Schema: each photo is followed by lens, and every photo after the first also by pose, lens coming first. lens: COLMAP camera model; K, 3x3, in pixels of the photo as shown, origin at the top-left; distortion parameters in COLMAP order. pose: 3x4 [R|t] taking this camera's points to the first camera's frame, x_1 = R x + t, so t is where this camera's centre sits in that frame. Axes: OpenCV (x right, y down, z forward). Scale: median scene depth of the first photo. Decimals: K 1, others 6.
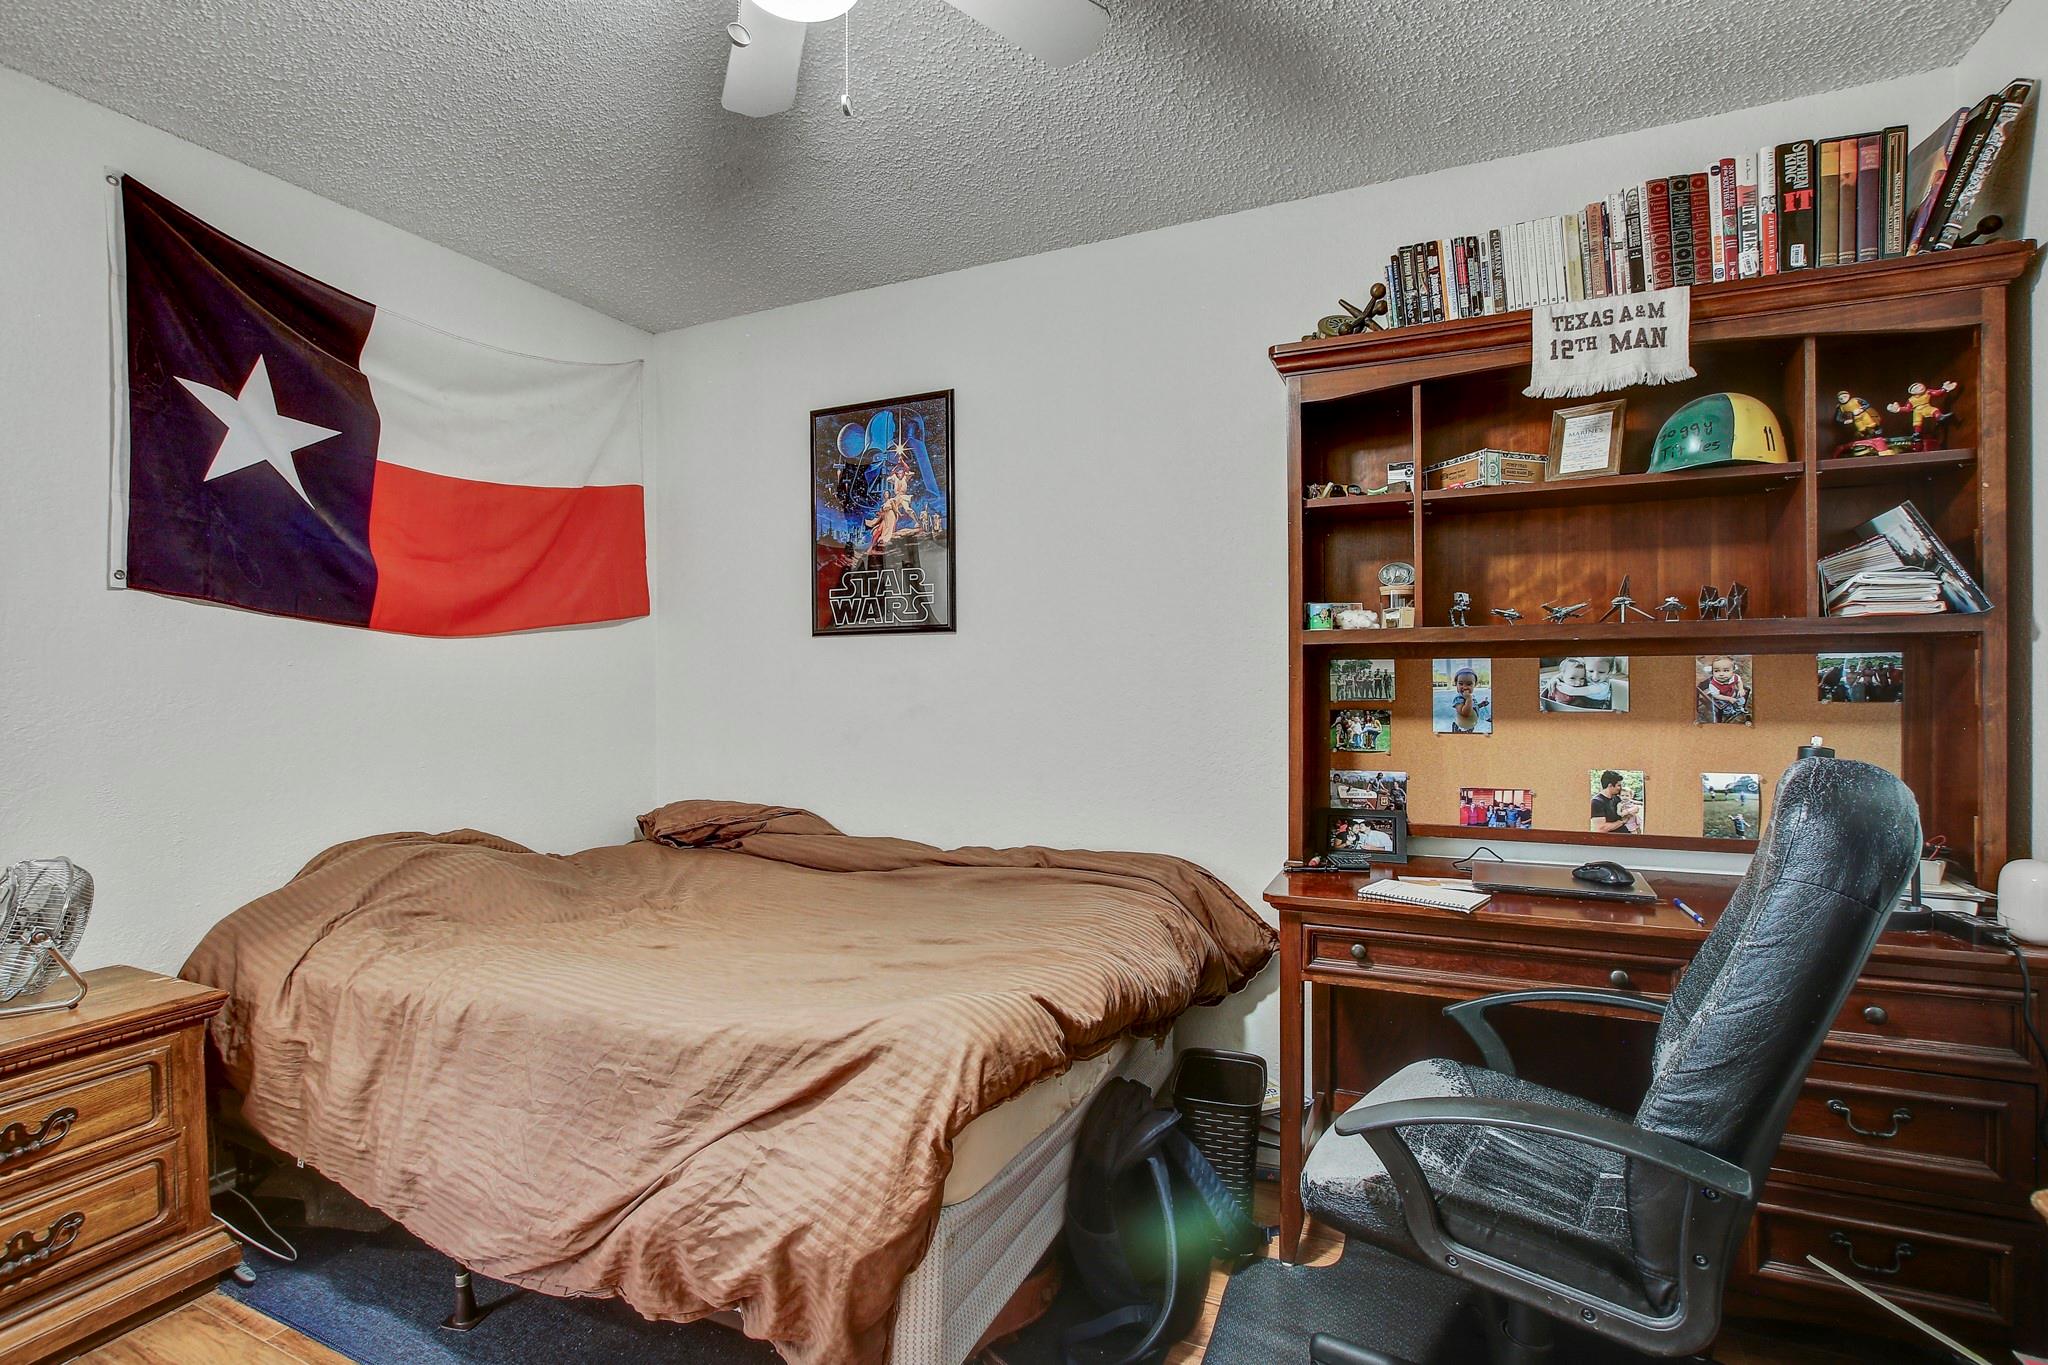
lens RADIAL K [[960.4, 0, 1024.9], [0, 960.4, 684.9], [0, 0, 1]] dist [-0.018546, 0.000260]
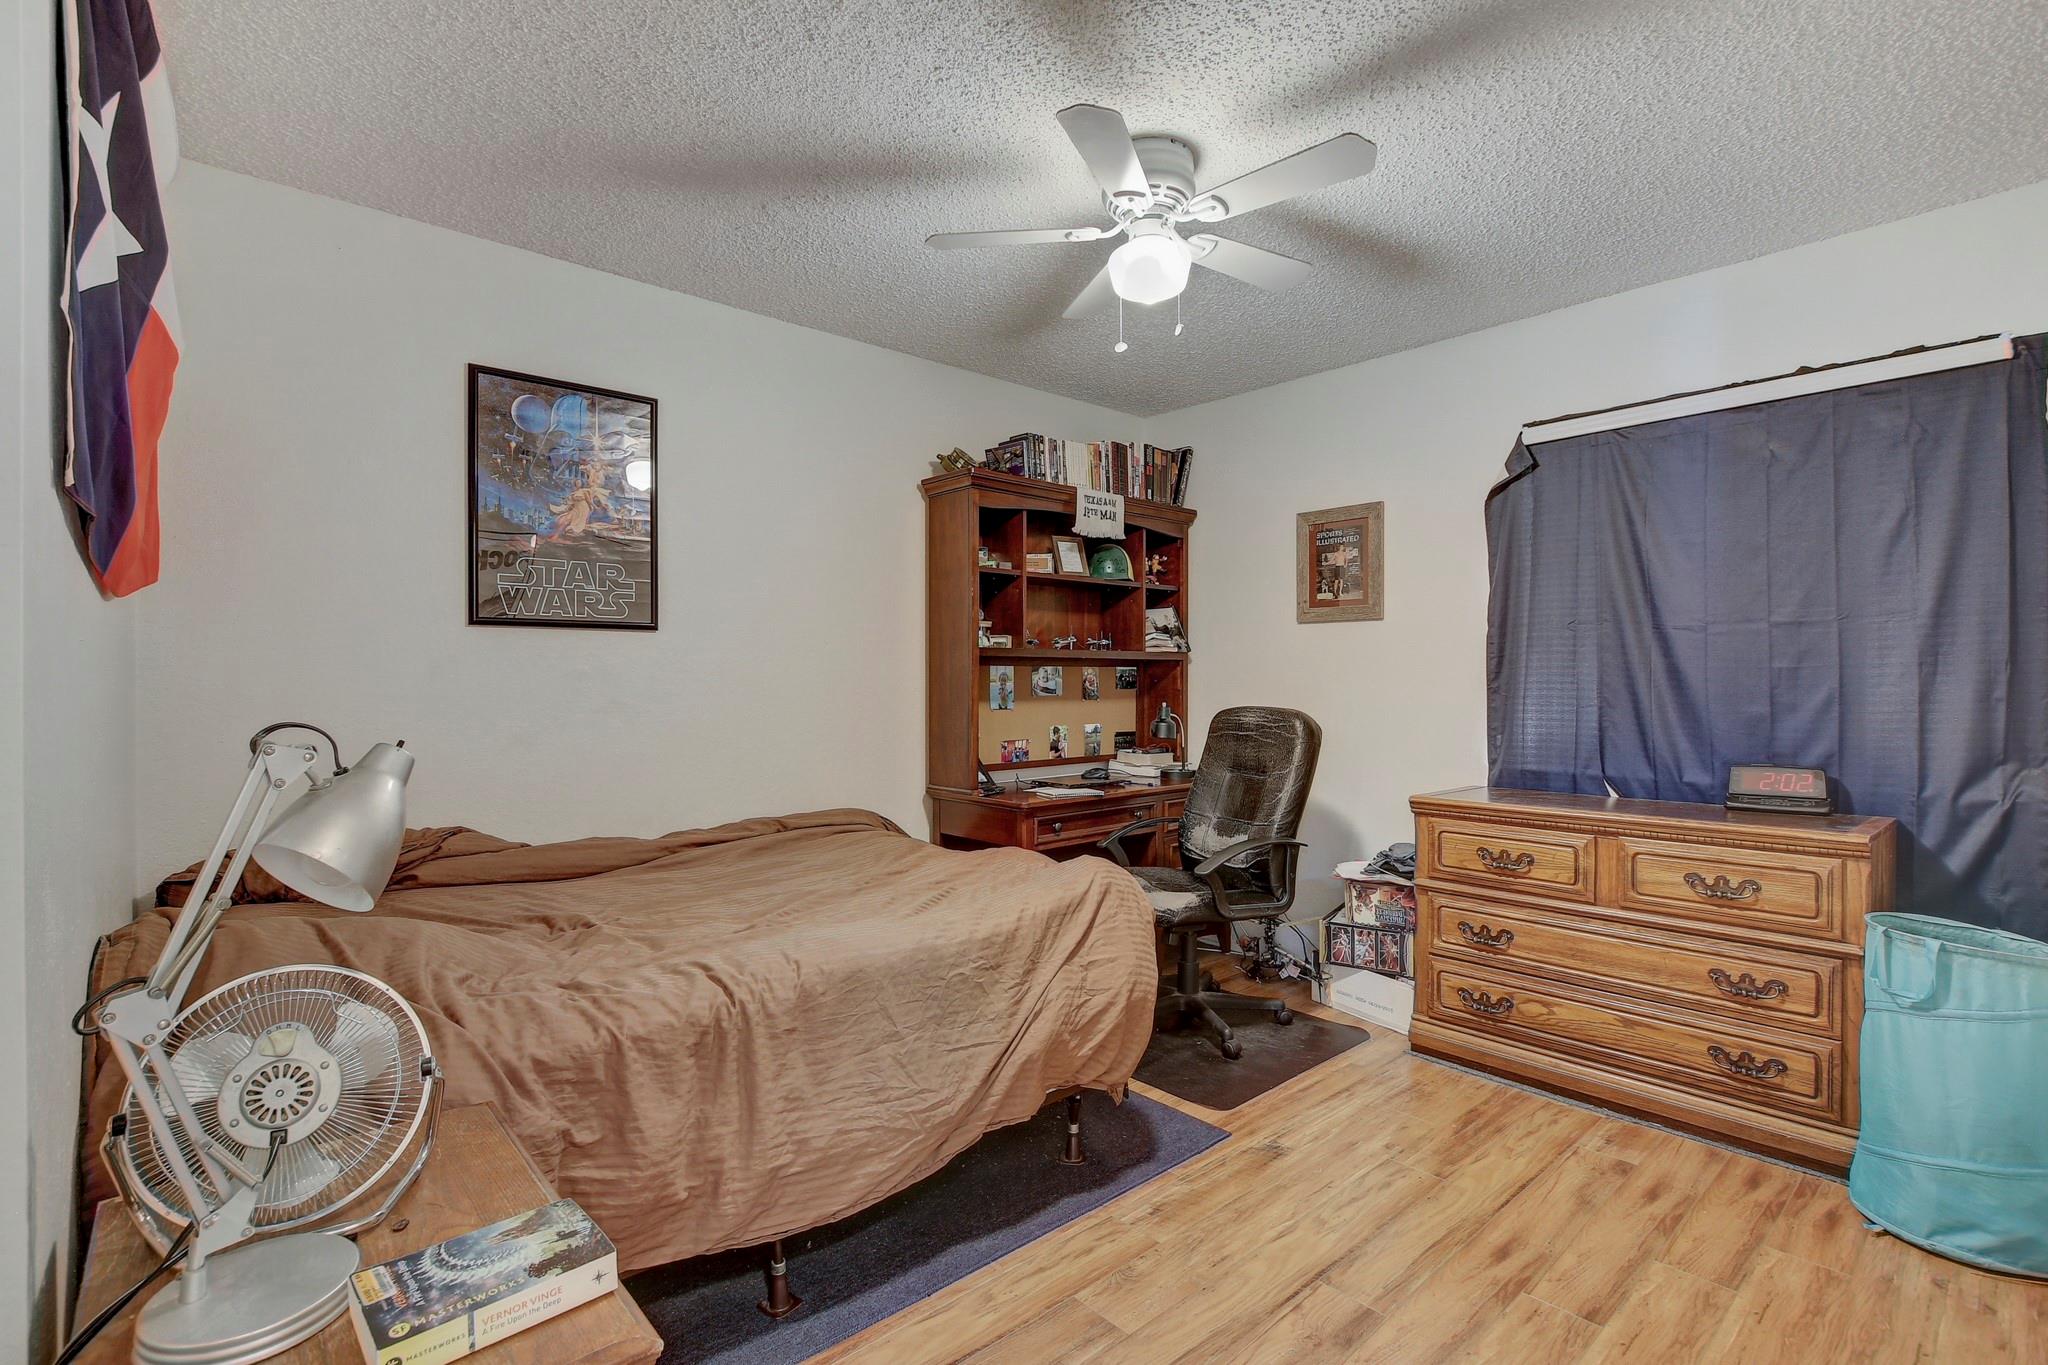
lens RADIAL K [[960.4, 0, 1029.1], [0, 960.4, 681.4], [0, 0, 1]] dist [-0.018546, 0.000260]
pose [[0.390077, 0.003756, 0.920774, -1.184109], [0.004922, 0.999969, -0.006164, 0.011643], [-0.920769, 0.006937, 0.390047, 0.296875]]
